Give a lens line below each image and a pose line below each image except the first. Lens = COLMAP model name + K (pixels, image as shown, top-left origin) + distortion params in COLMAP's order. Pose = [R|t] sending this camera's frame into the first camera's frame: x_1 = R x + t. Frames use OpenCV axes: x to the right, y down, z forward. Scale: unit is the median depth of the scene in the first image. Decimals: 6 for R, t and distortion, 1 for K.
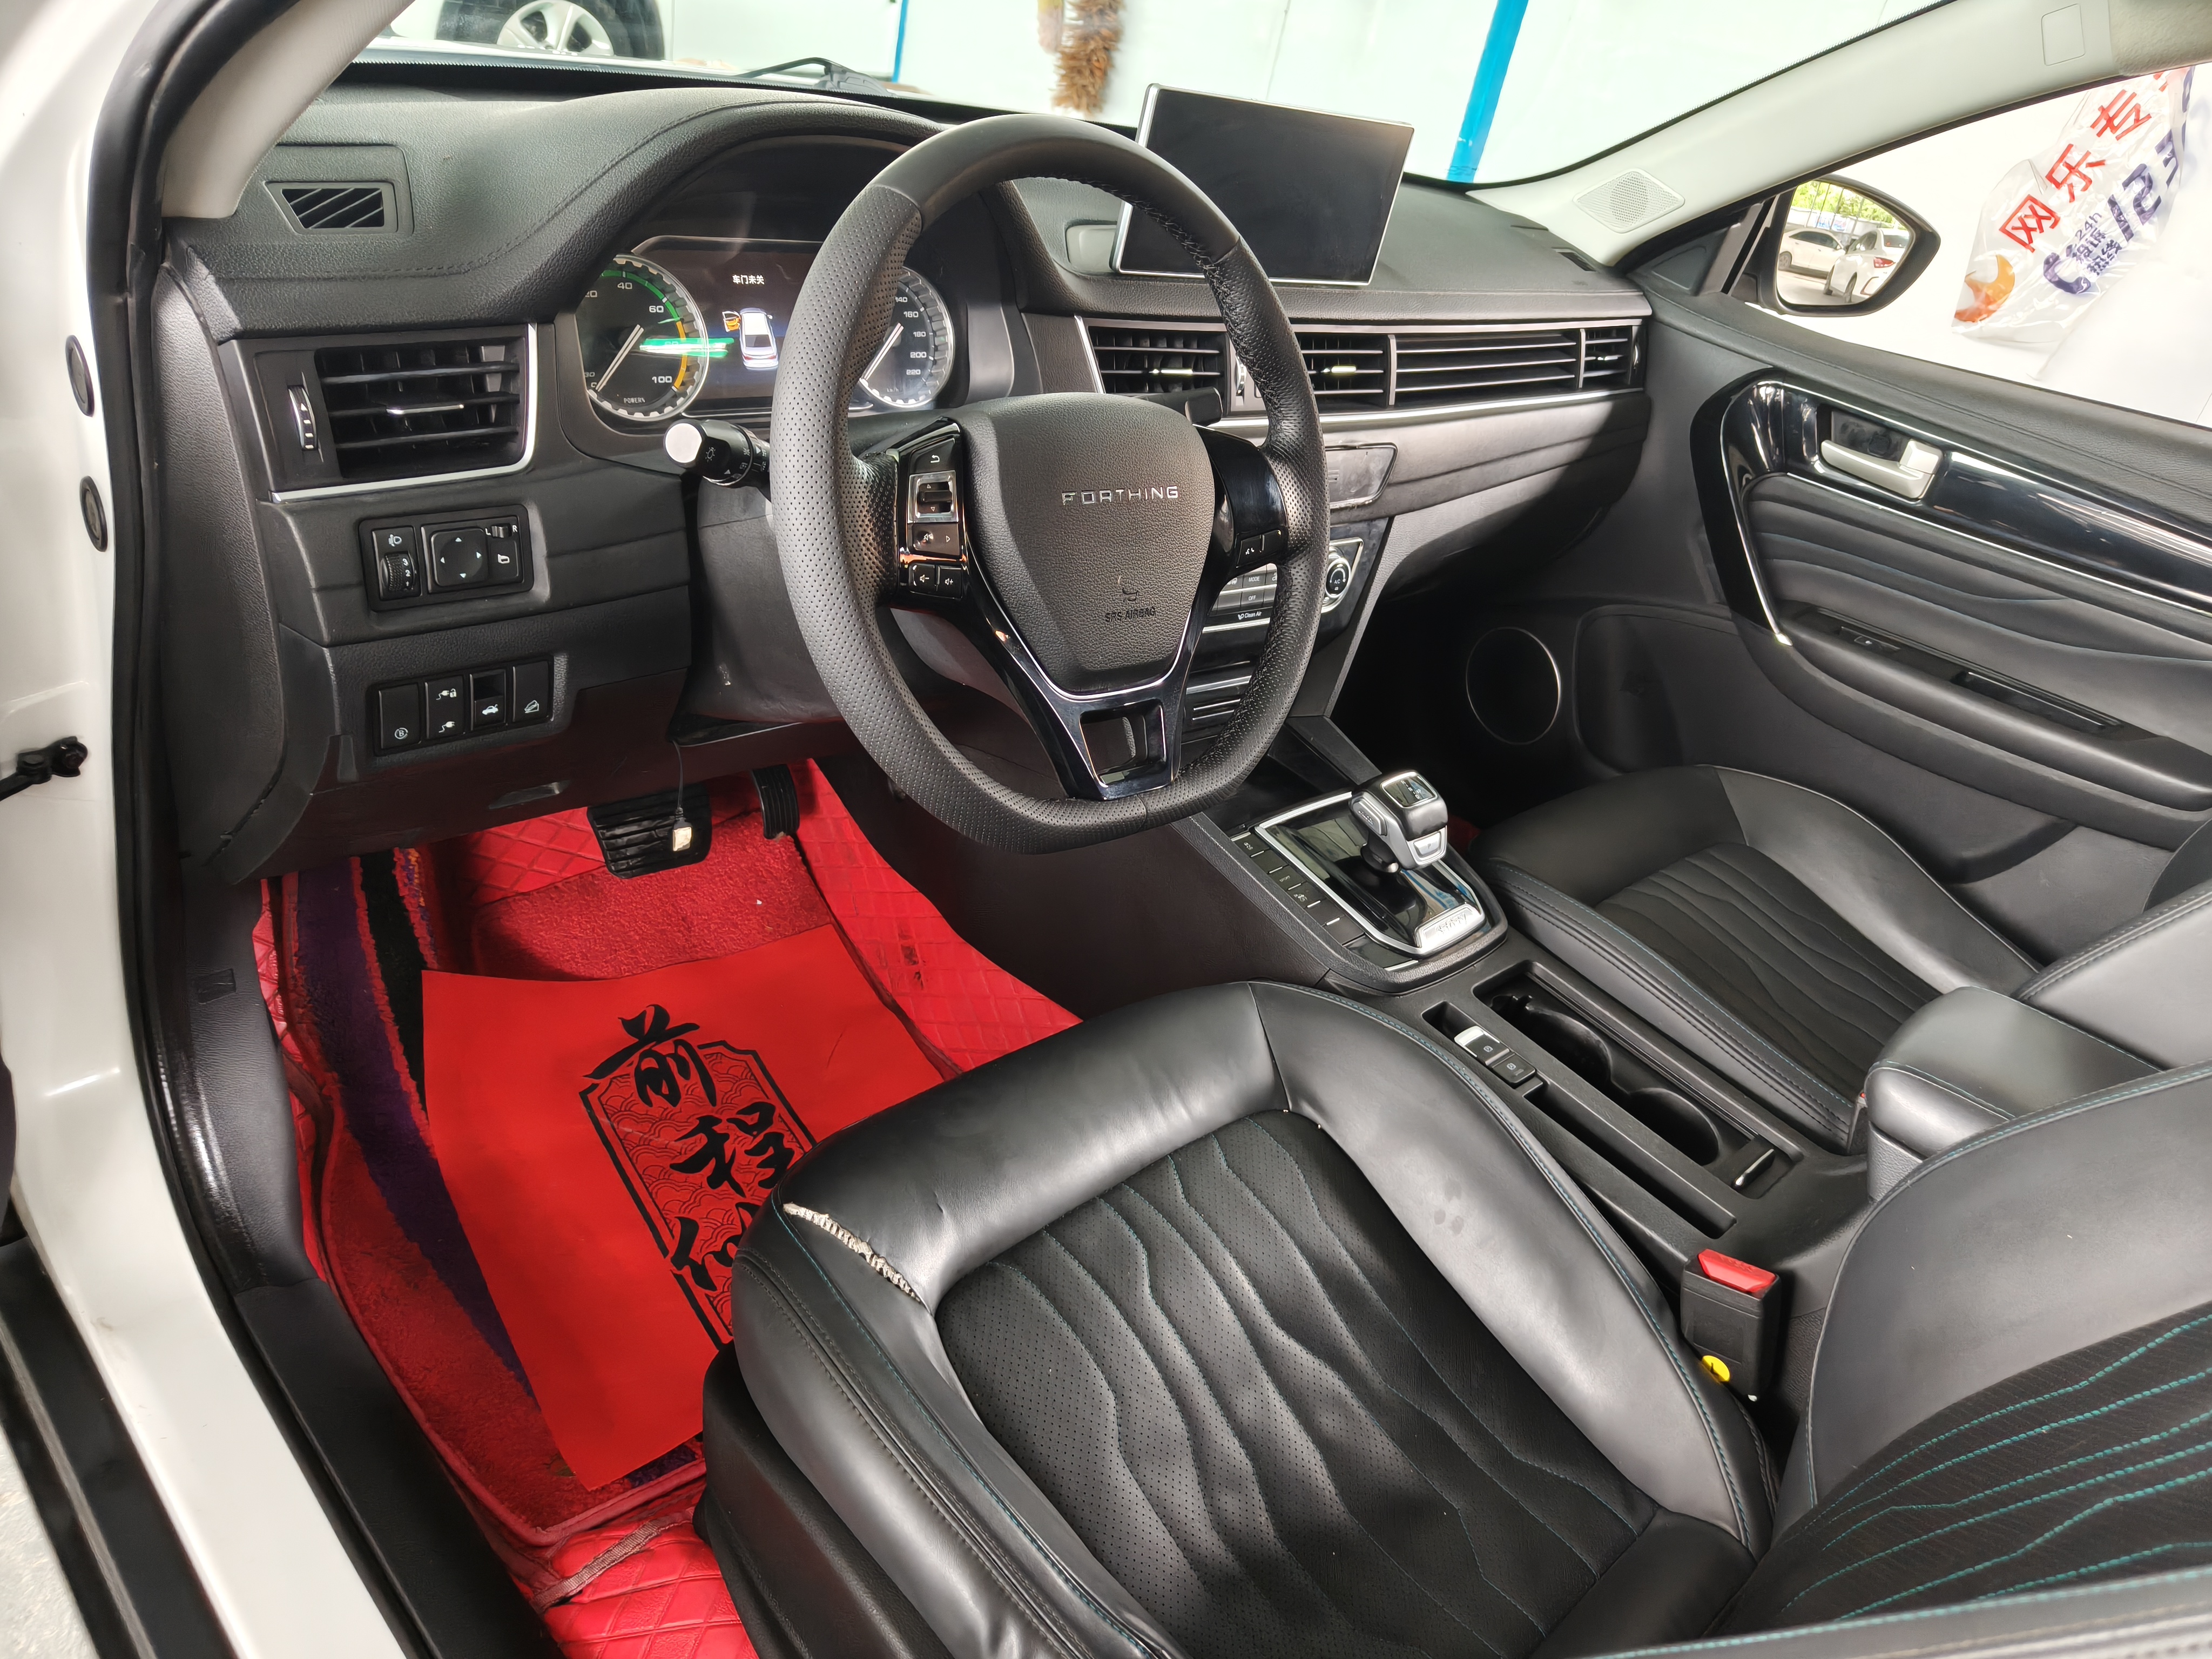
lens RADIAL K [[1554.6, 0, 1106.0], [0, 1554.6, 829.5], [0, 0, 1]] dist [-0.011577, 0.032500]
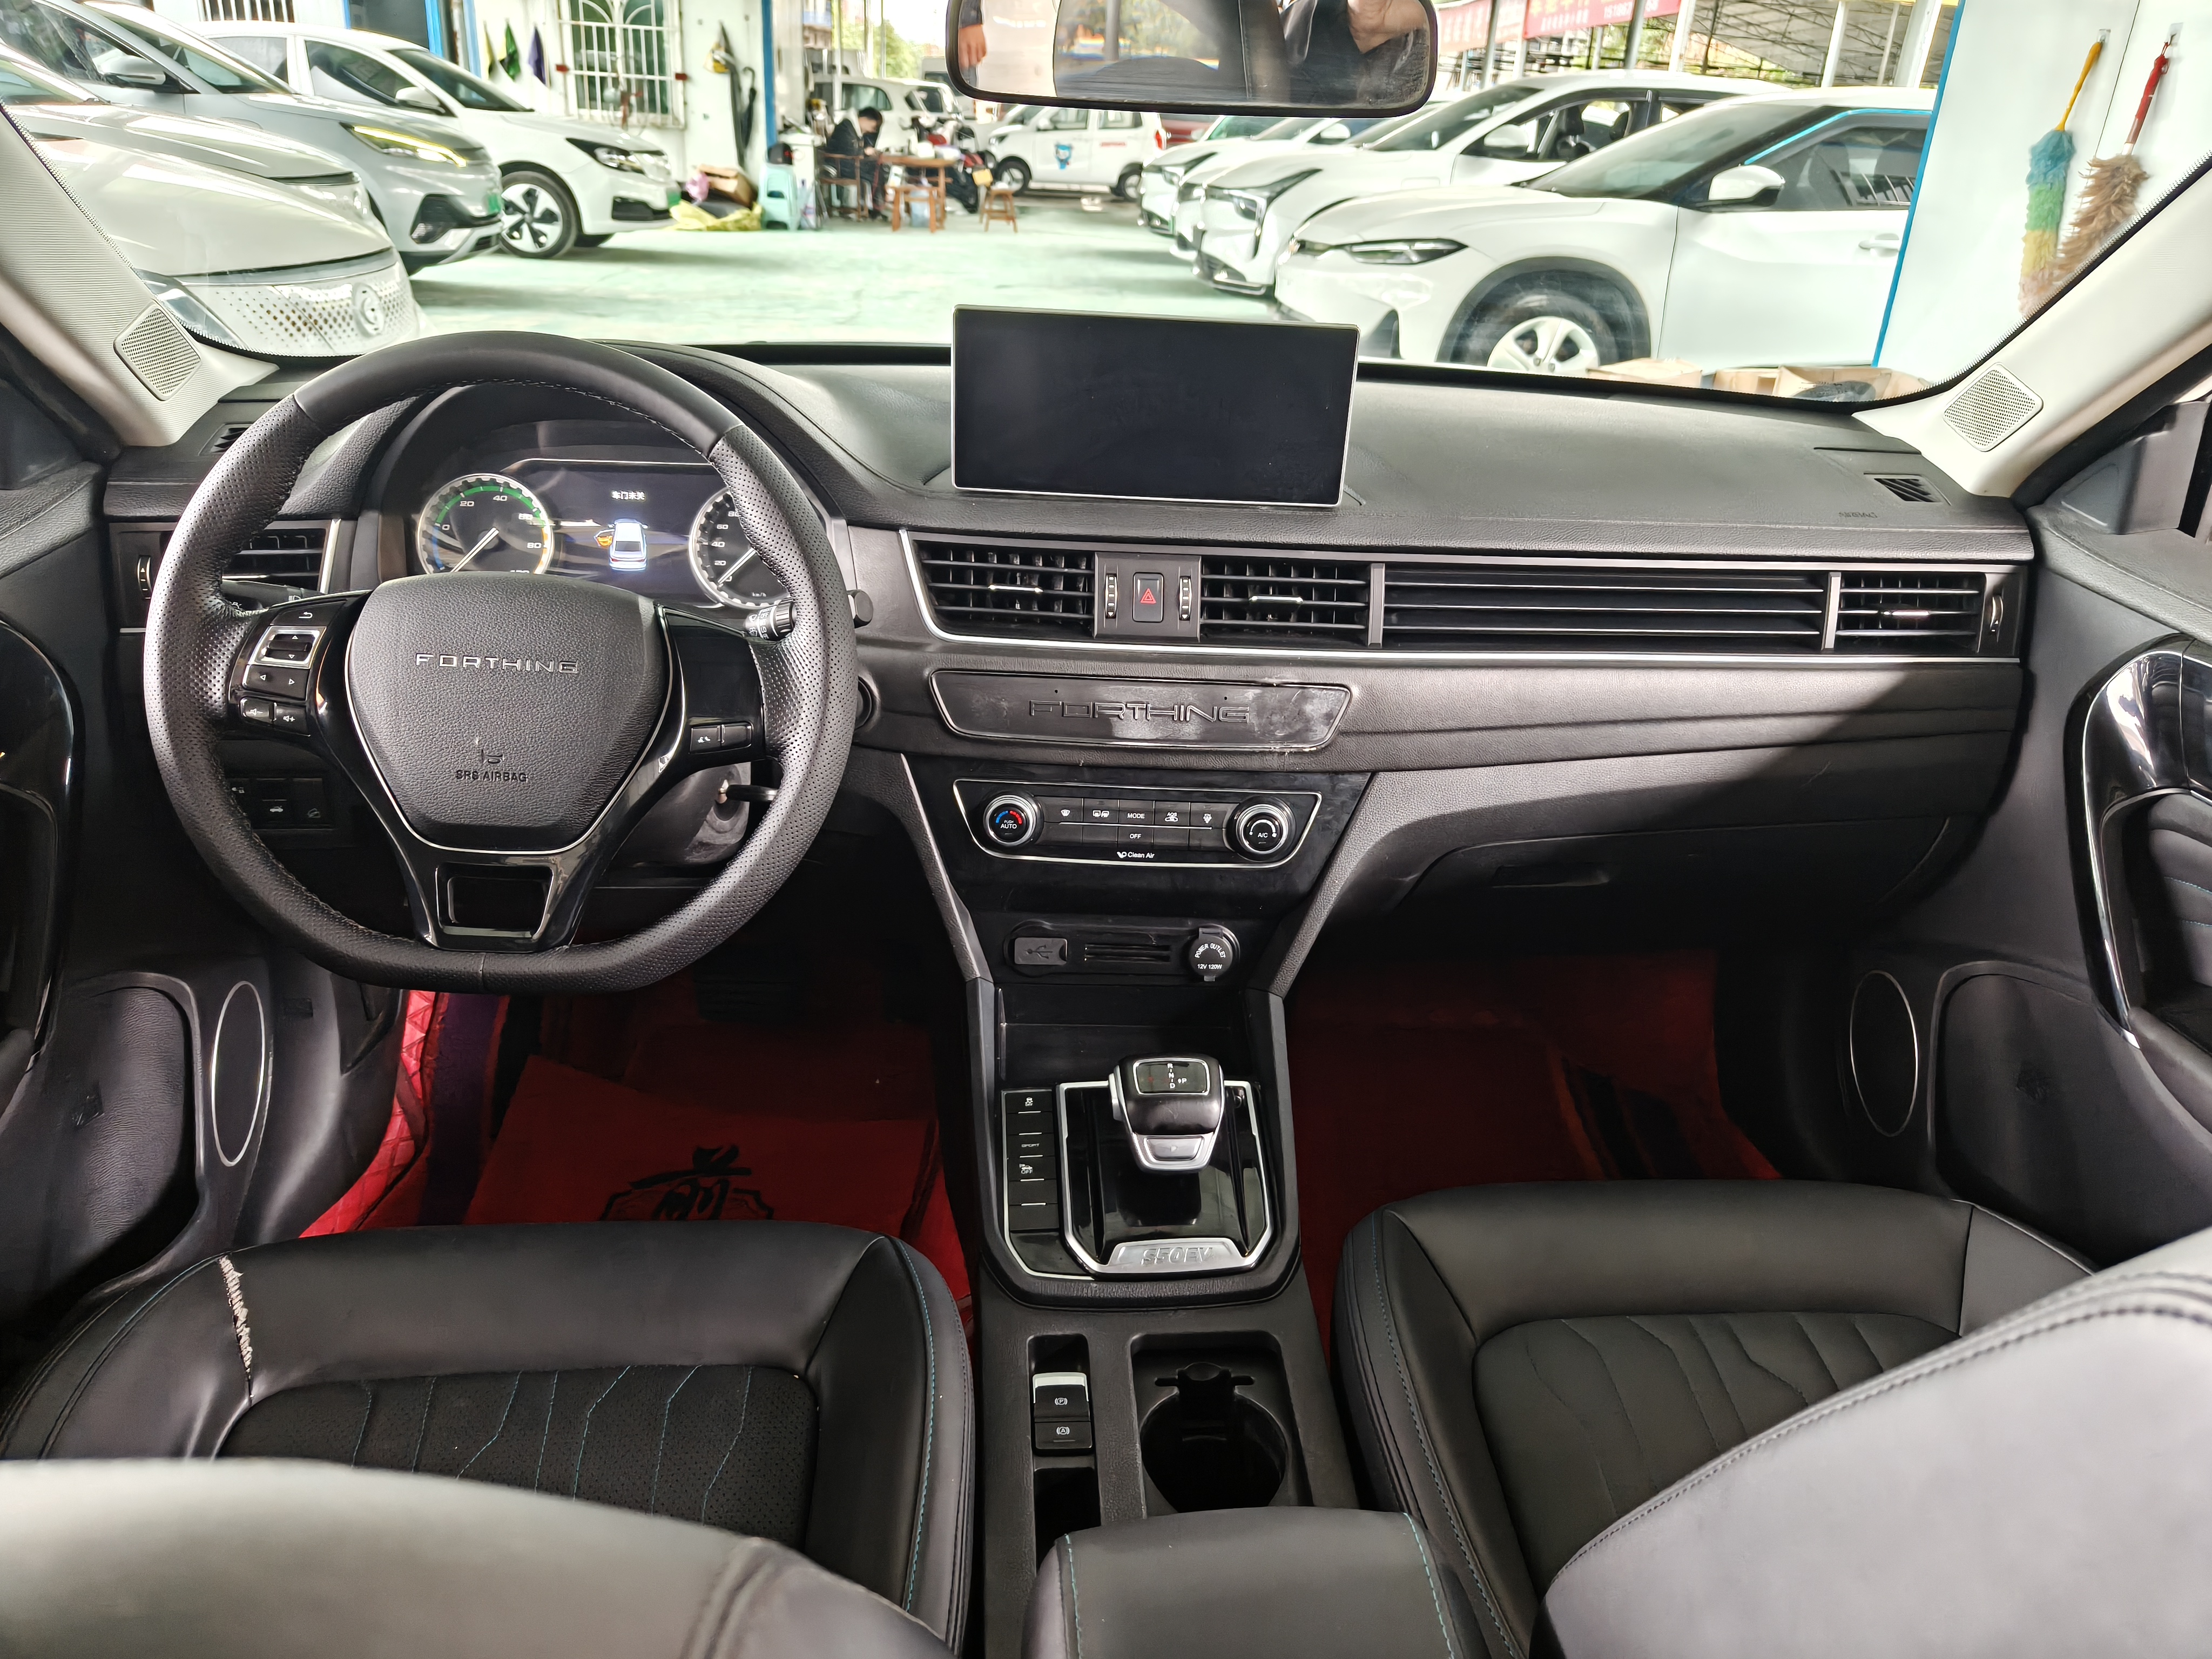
lens RADIAL K [[1535.8, 0, 1106.0], [0, 1535.8, 829.5], [0, 0, 1]] dist [0.006423, 0.004988]
pose [[0.769731, 0.115534, -0.627826, 0.565919], [-0.224238, 0.969748, -0.096467, -0.056400], [0.597688, 0.215036, 0.772352, 0.265575]]
